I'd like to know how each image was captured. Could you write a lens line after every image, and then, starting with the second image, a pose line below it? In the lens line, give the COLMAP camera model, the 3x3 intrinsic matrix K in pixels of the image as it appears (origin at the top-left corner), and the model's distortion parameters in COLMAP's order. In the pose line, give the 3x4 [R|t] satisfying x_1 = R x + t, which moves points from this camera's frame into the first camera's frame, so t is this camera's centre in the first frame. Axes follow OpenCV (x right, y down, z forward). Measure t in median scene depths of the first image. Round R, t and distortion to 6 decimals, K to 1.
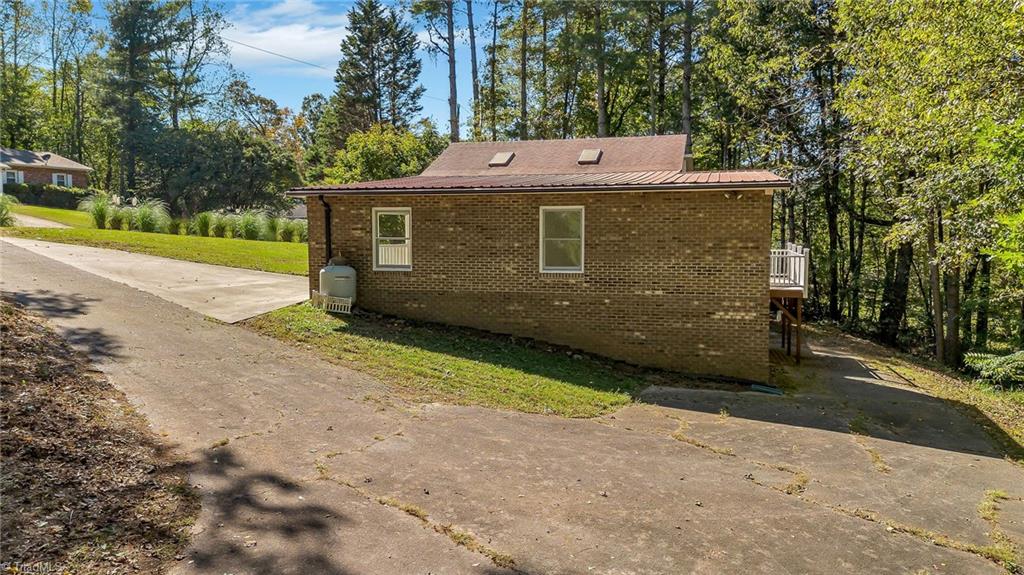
lens RADIAL K [[741.0, 0, 514.9], [0, 741.0, 291.7], [0, 0, 1]] dist [0.048563, -0.050726]
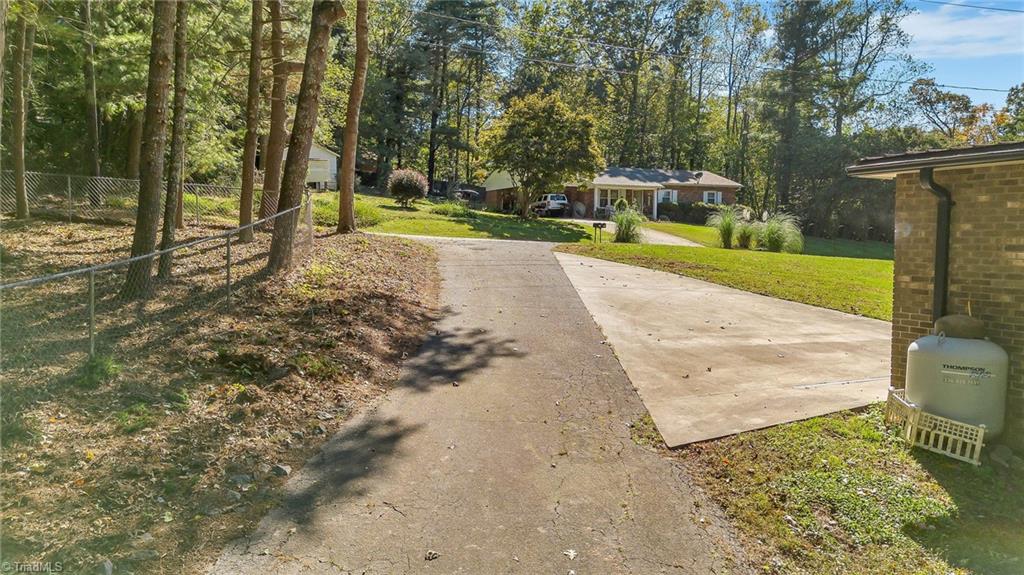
lens RADIAL K [[741.0, 0, 514.9], [0, 741.0, 291.7], [0, 0, 1]] dist [0.048563, -0.050726]
pose [[0.657392, 0.055709, -0.751487, -0.024992], [-0.074612, 0.997175, 0.008653, -0.012621], [0.749846, 0.050381, 0.659691, 0.151624]]
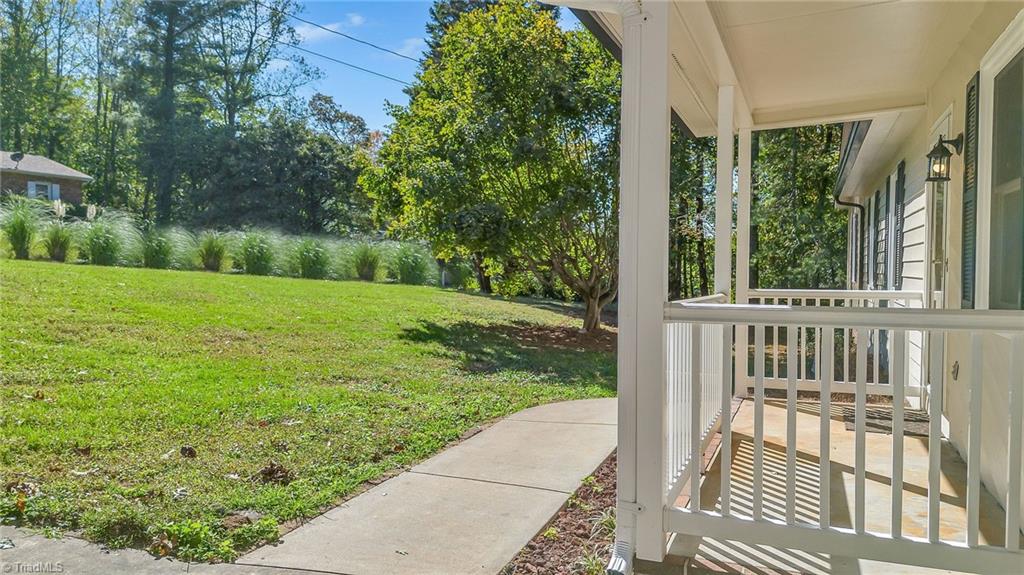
lens RADIAL K [[741.0, 0, 514.9], [0, 741.0, 291.7], [0, 0, 1]] dist [0.048563, -0.050726]
pose [[0.992482, 0.010735, -0.121919, -0.079713], [-0.017346, 0.998428, -0.053293, -0.025111], [0.121155, 0.055008, 0.991108, 0.355719]]
